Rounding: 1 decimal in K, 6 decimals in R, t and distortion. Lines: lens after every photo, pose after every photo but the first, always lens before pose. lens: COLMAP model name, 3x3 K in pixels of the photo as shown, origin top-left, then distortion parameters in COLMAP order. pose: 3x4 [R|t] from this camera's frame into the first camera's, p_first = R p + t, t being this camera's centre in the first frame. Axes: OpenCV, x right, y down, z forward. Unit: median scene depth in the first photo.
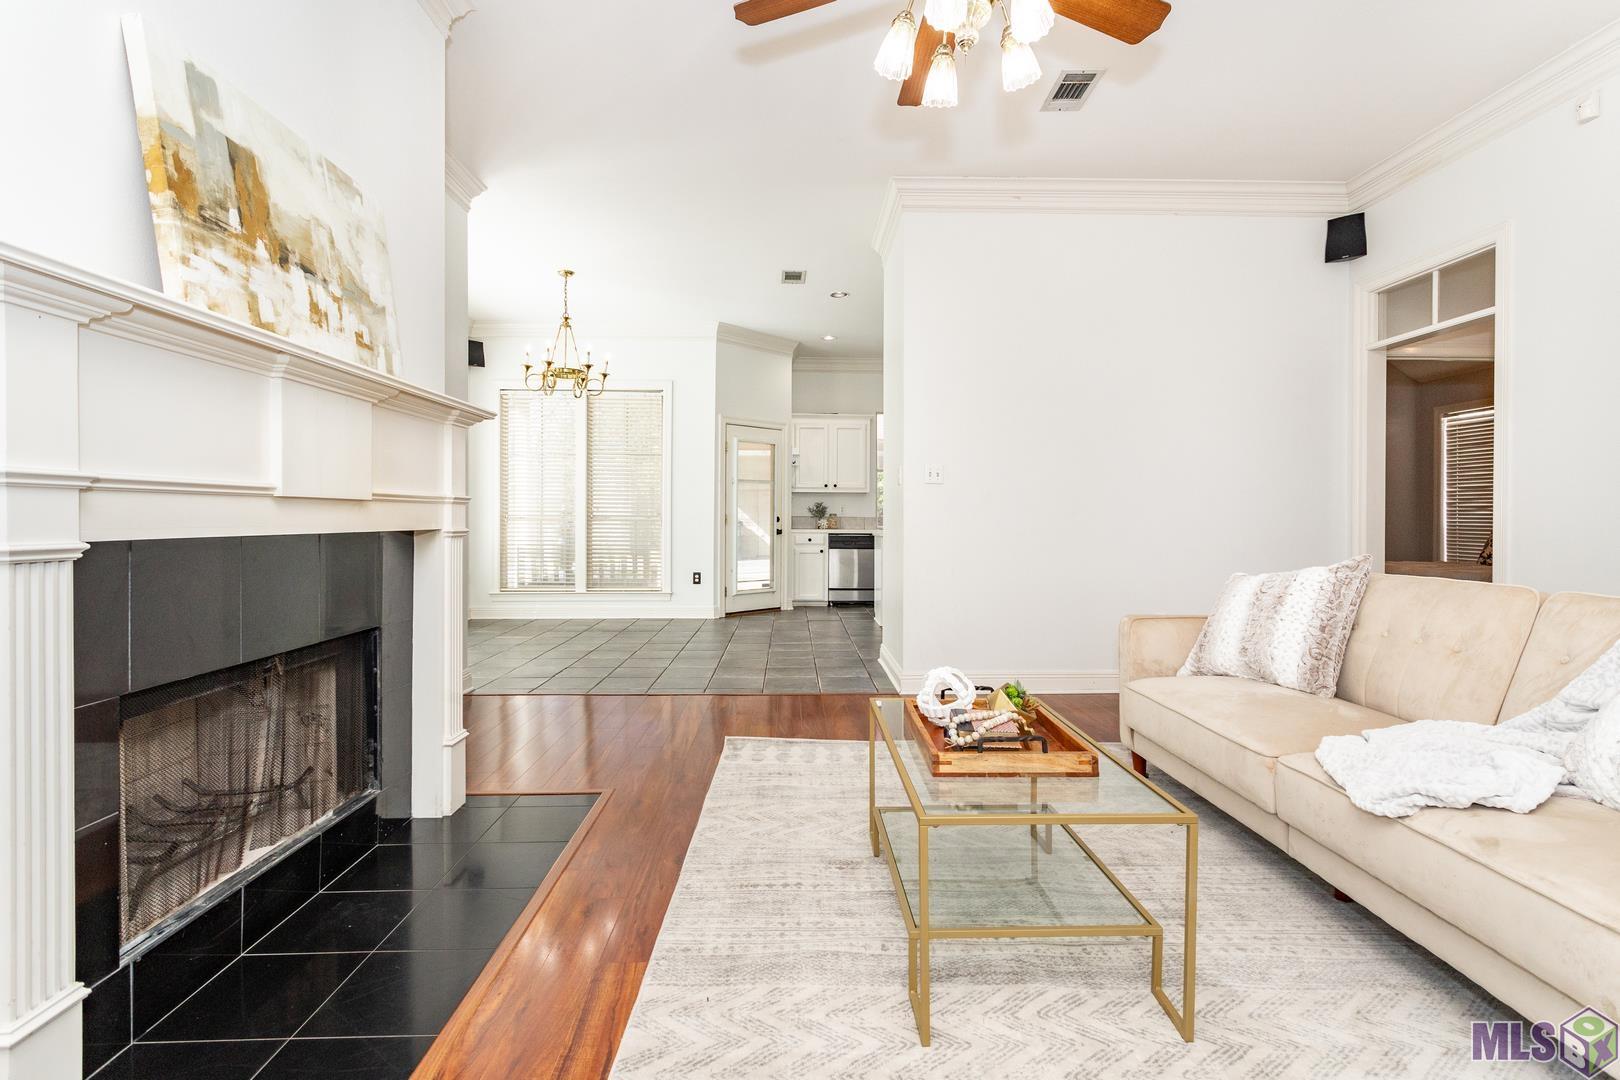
lens RADIAL K [[792.9, 0, 840.6], [0, 792.9, 516.5], [0, 0, 1]] dist [0.010422, 0.002654]
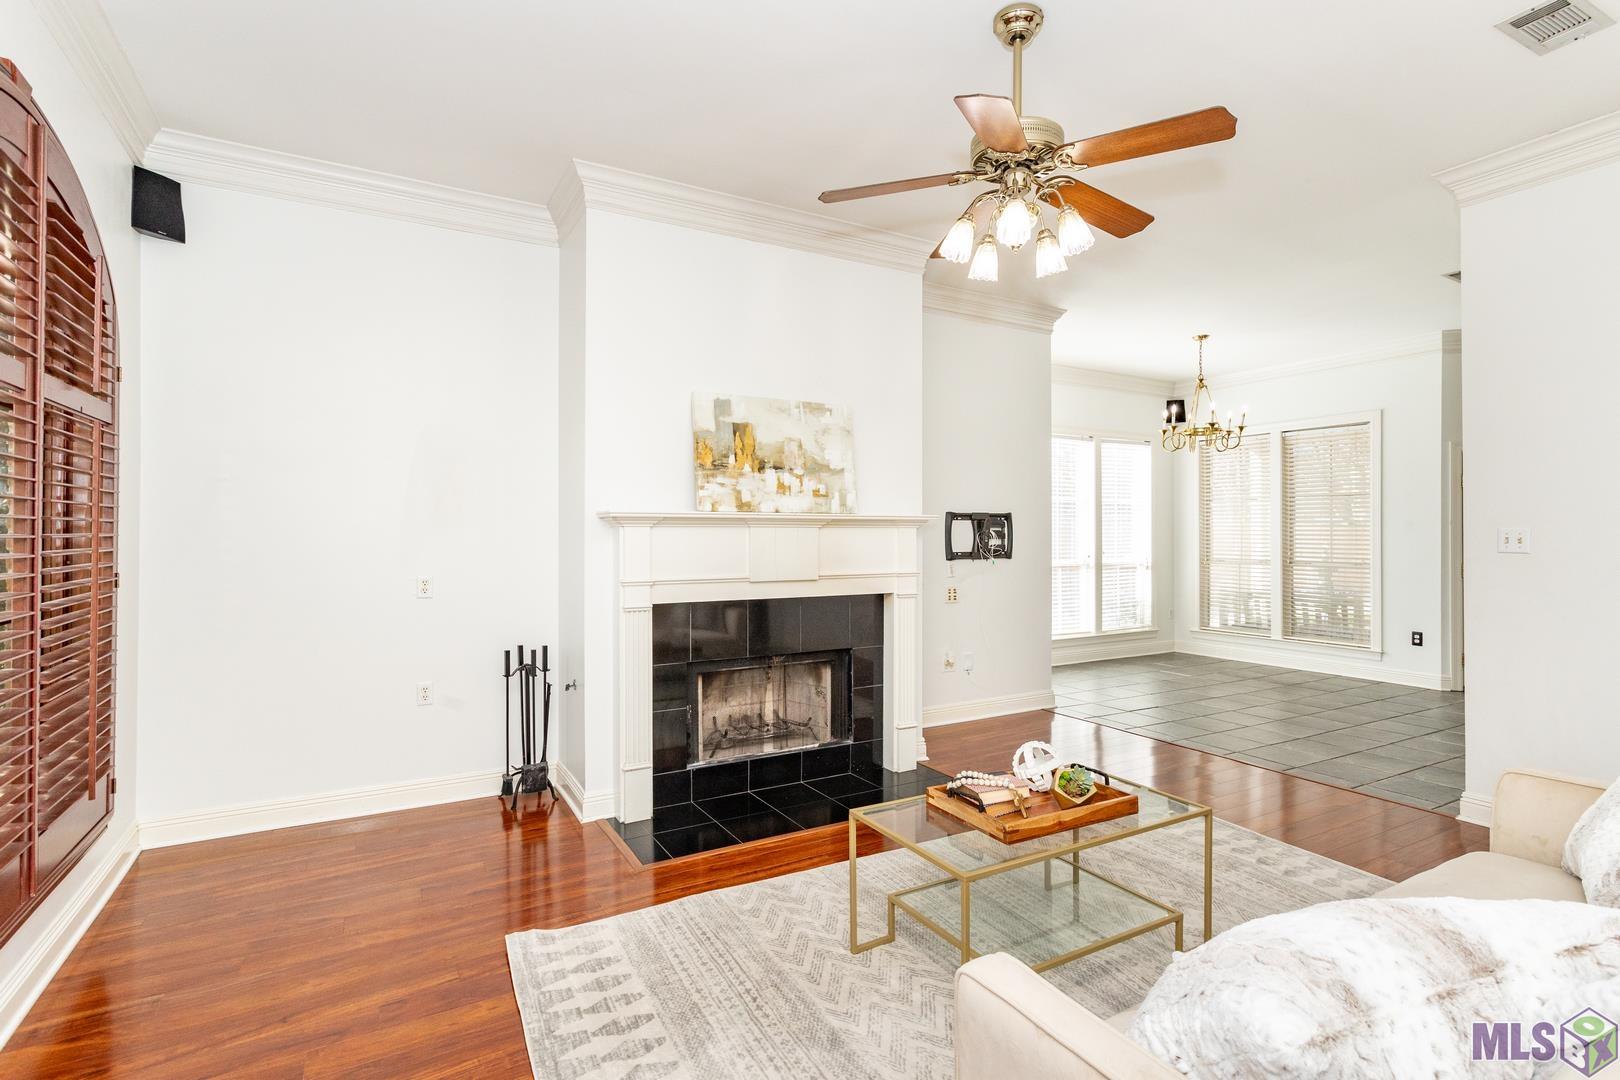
lens RADIAL K [[792.9, 0, 799.0], [0, 792.9, 525.3], [0, 0, 1]] dist [0.010422, 0.002654]
pose [[0.446725, -0.011681, -0.894595, 0.987841], [0.002008, 0.999925, -0.012053, -0.117039], [0.894669, 0.003588, 0.446715, 0.123187]]
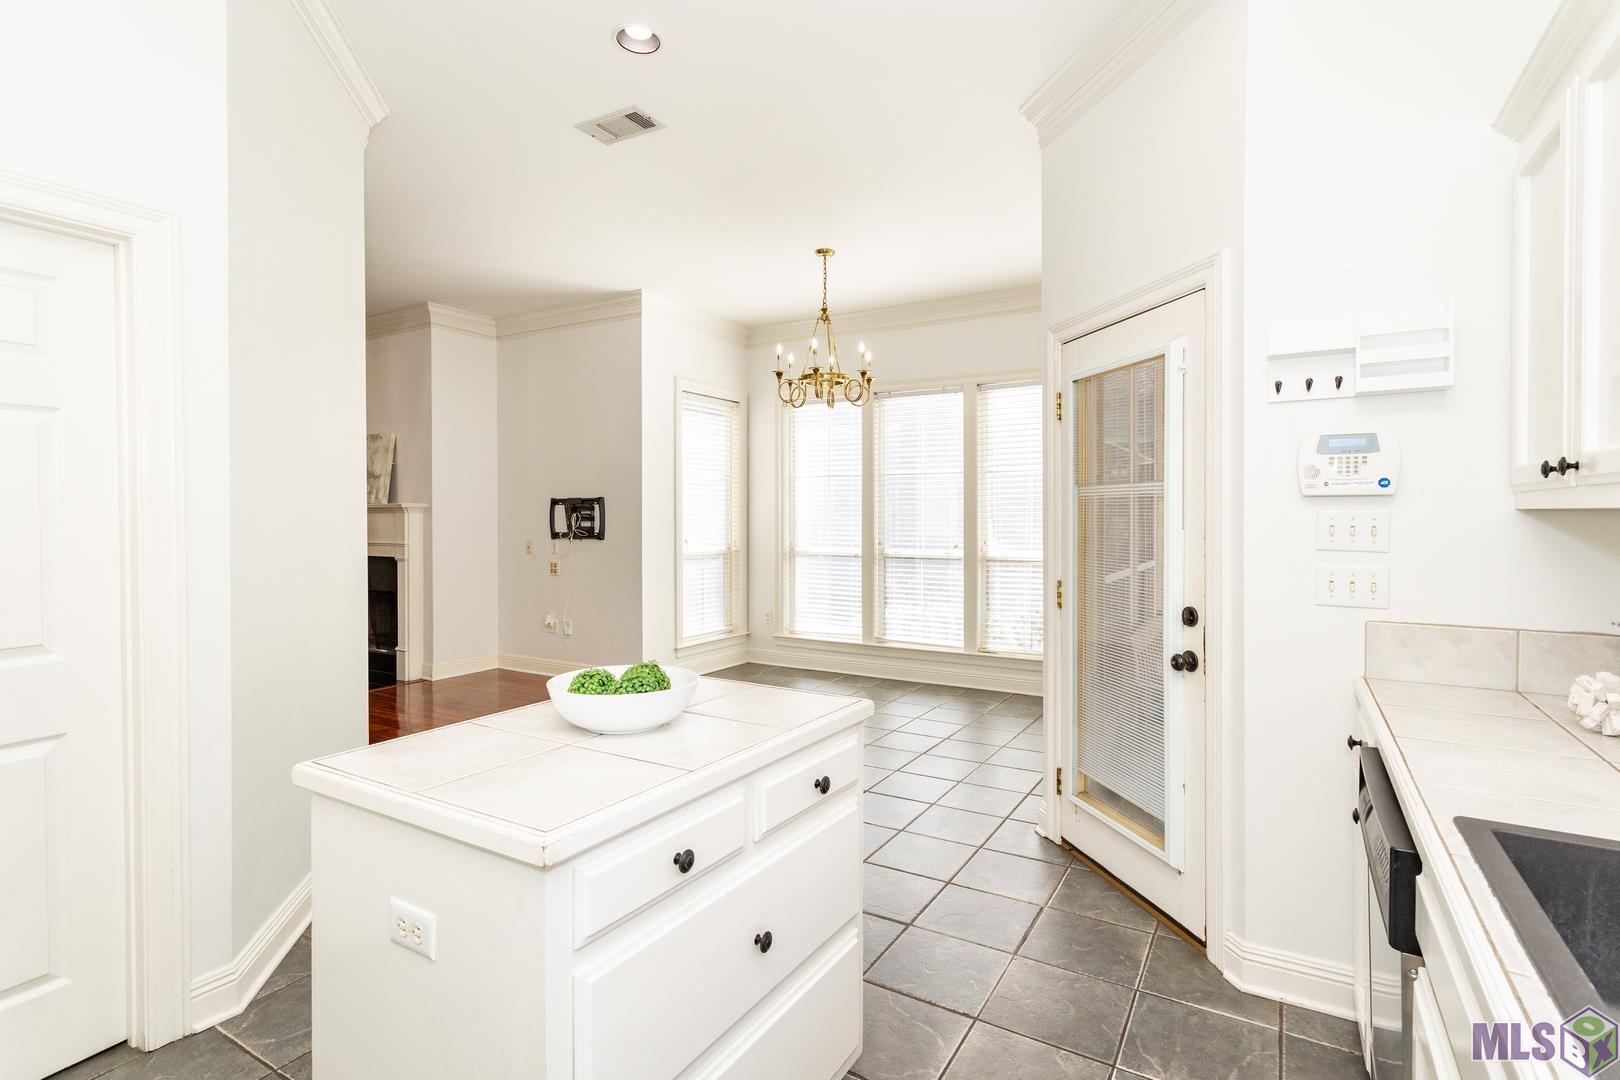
lens RADIAL K [[792.9, 0, 805.5], [0, 792.9, 526.7], [0, 0, 1]] dist [0.010422, 0.002654]
pose [[-0.578085, 0.006247, -0.815952, 0.844132], [-0.001125, 0.999964, 0.008453, -0.108776], [0.815976, 0.005805, -0.578057, 3.898318]]
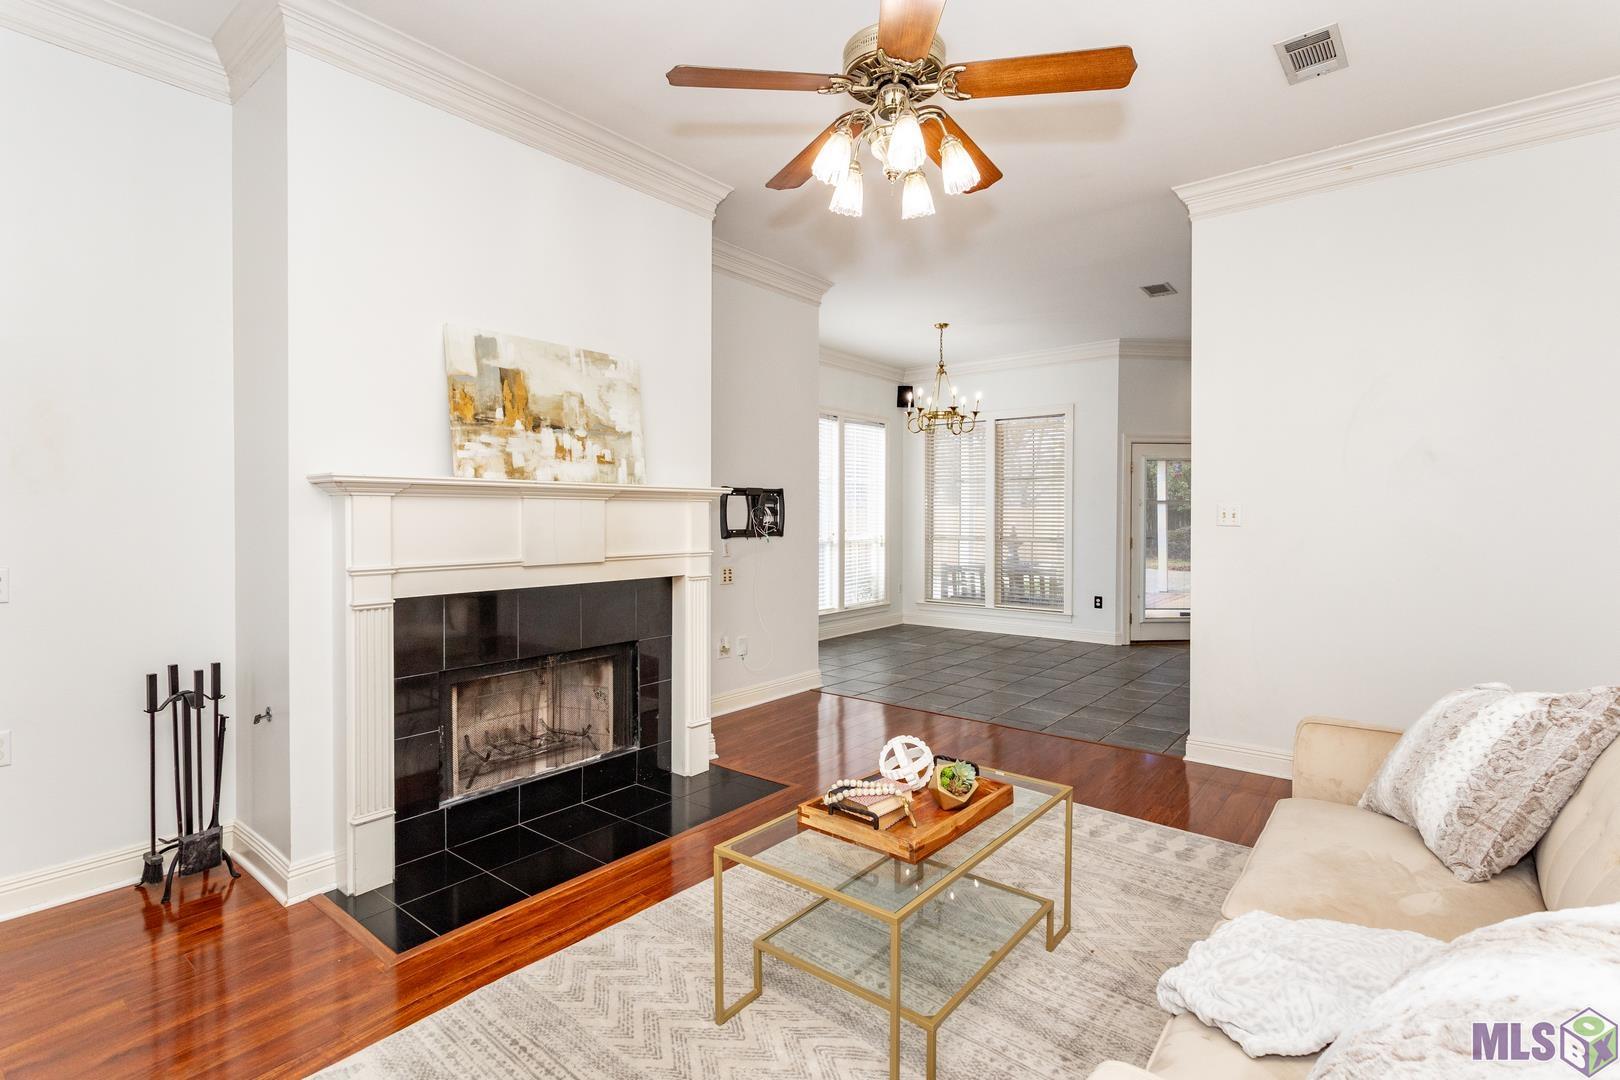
lens RADIAL K [[792.9, 0, 803.0], [0, 792.9, 518.8], [0, 0, 1]] dist [0.010422, 0.002654]
pose [[0.744150, 0.001705, -0.668010, 0.703249], [0.001534, 0.999990, 0.004261, -0.104504], [0.668010, -0.004195, 0.744140, 0.090713]]
